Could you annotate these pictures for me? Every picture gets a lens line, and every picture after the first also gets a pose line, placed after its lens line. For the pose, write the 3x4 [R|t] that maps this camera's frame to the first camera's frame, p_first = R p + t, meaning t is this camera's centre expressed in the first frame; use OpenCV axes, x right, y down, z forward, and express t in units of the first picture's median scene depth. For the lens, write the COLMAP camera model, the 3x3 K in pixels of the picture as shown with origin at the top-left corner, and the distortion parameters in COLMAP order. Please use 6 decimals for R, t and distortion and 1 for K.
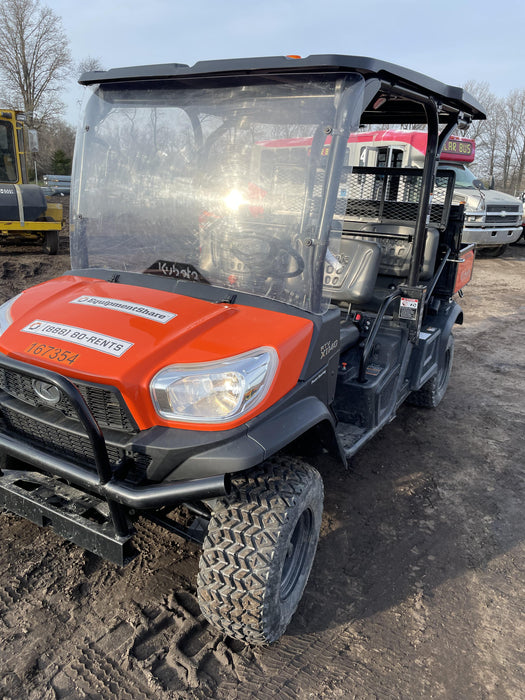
lens RADIAL K [[524.9, 0, 265.2], [0, 524.9, 343.8], [0, 0, 1]] dist [0.057080, -0.060044]
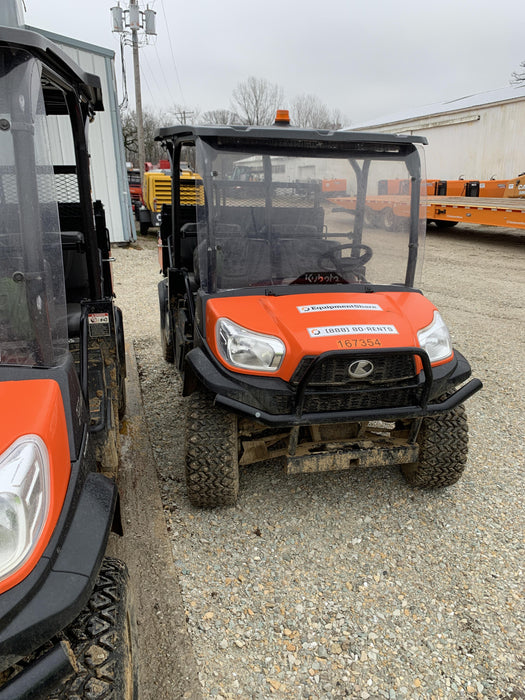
lens RADIAL K [[524.9, 0, 272.6], [0, 524.9, 343.6], [0, 0, 1]] dist [0.057080, -0.060044]
pose [[0.728598, -0.233798, 0.643804, -1.209668], [0.210125, 0.970913, 0.114787, -0.158192], [-0.651914, 0.051645, 0.756532, 0.039634]]
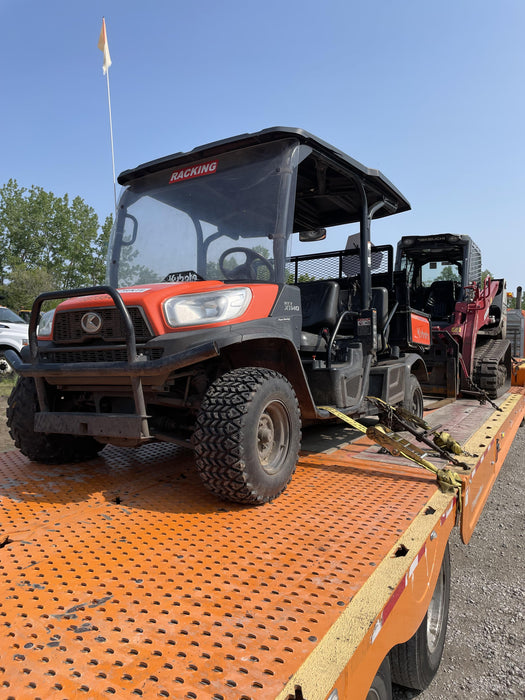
lens RADIAL K [[524.9, 0, 259.9], [0, 524.9, 352.9], [0, 0, 1]] dist [0.057080, -0.060044]
pose [[0.997520, -0.065186, -0.026561, 0.065071], [0.052508, 0.940405, -0.335977, 0.540785], [0.046879, 0.333749, 0.941496, -0.253490]]
